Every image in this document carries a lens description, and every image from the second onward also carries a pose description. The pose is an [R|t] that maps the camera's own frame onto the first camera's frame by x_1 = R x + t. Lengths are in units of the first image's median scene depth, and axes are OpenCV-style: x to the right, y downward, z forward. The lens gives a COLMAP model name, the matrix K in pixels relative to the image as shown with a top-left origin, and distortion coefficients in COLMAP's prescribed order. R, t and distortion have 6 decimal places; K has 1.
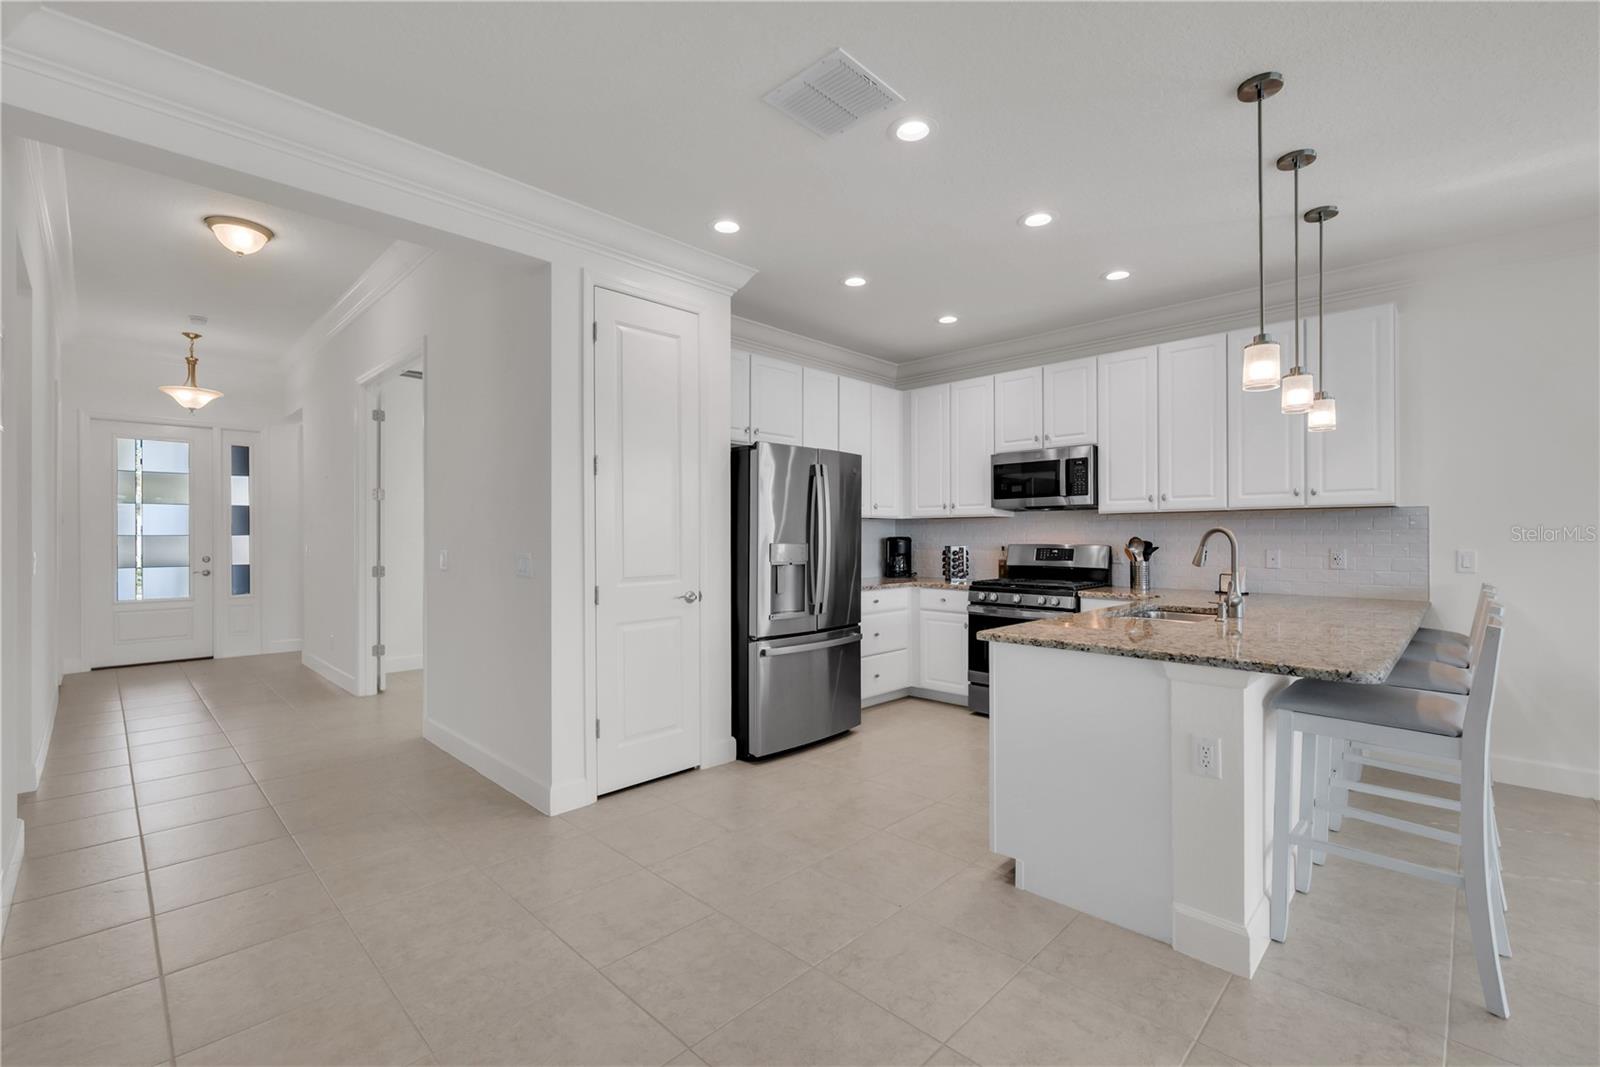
lens RADIAL K [[702.2, 0, 801.8], [0, 702.2, 536.7], [0, 0, 1]] dist [0.000978, 0.000047]
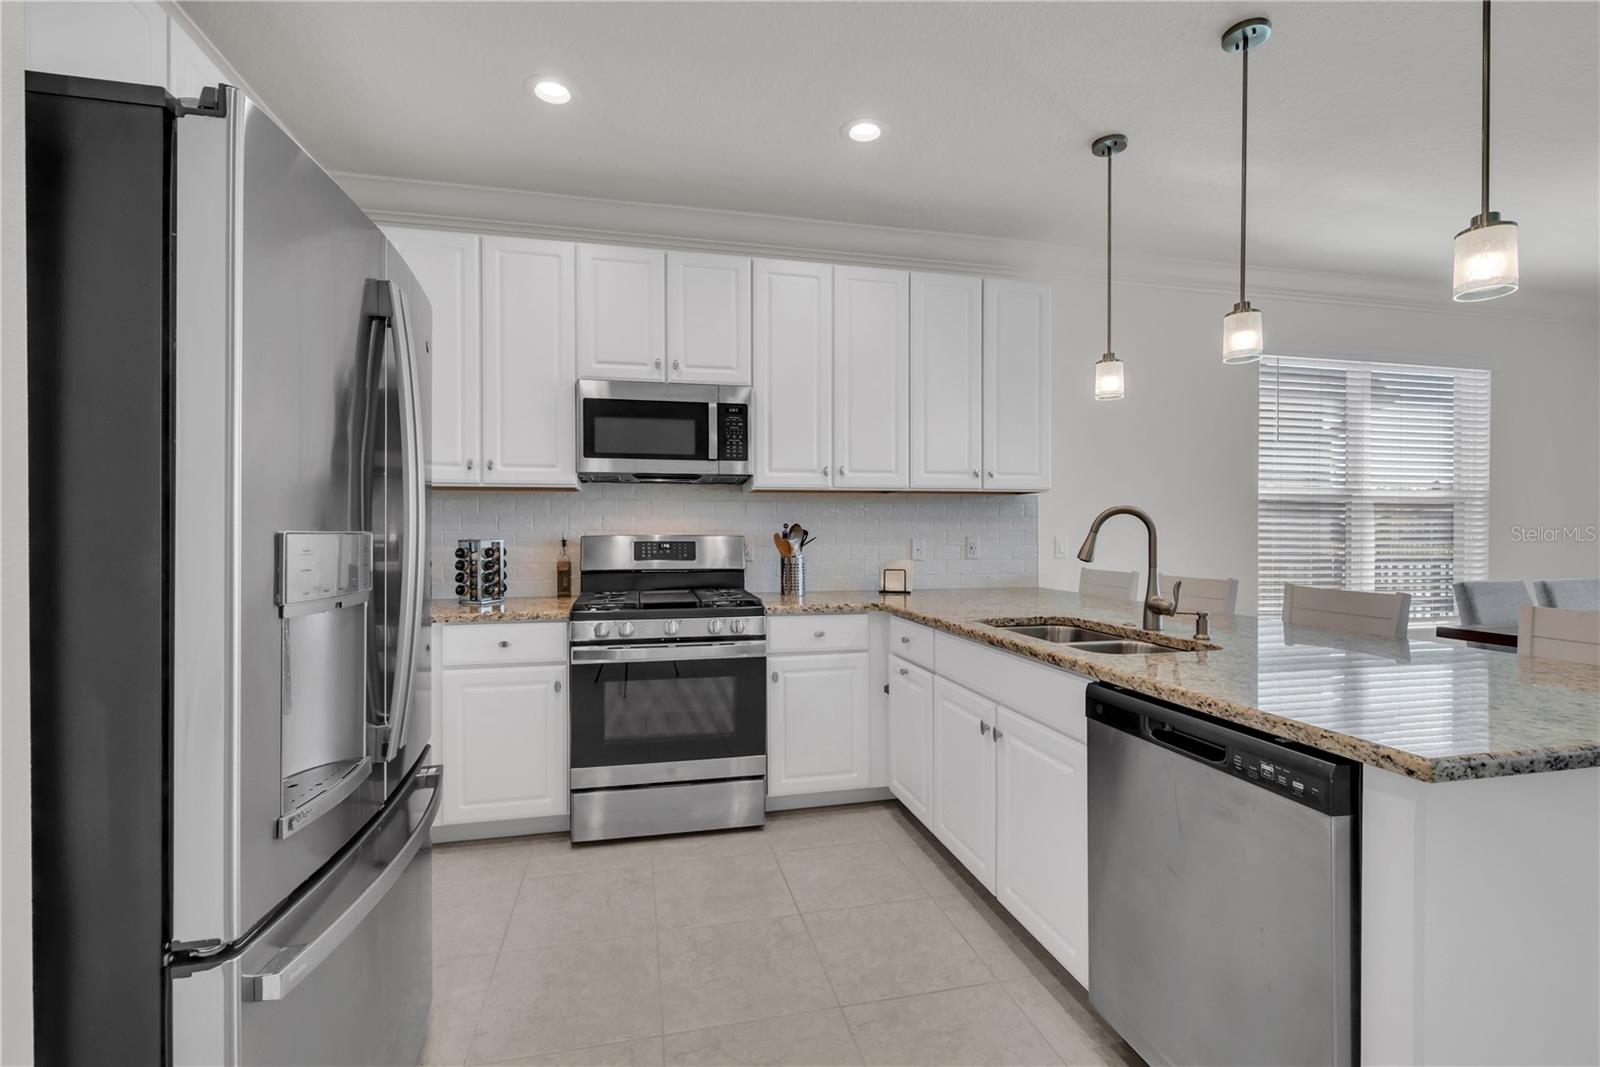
lens RADIAL K [[702.2, 0, 803.0], [0, 702.2, 534.2], [0, 0, 1]] dist [0.000978, 0.000047]
pose [[0.532082, -0.005226, 0.846677, -0.130898], [-0.000200, 0.999980, 0.006298, 0.006685], [-0.846693, -0.003520, 0.532071, 0.590993]]
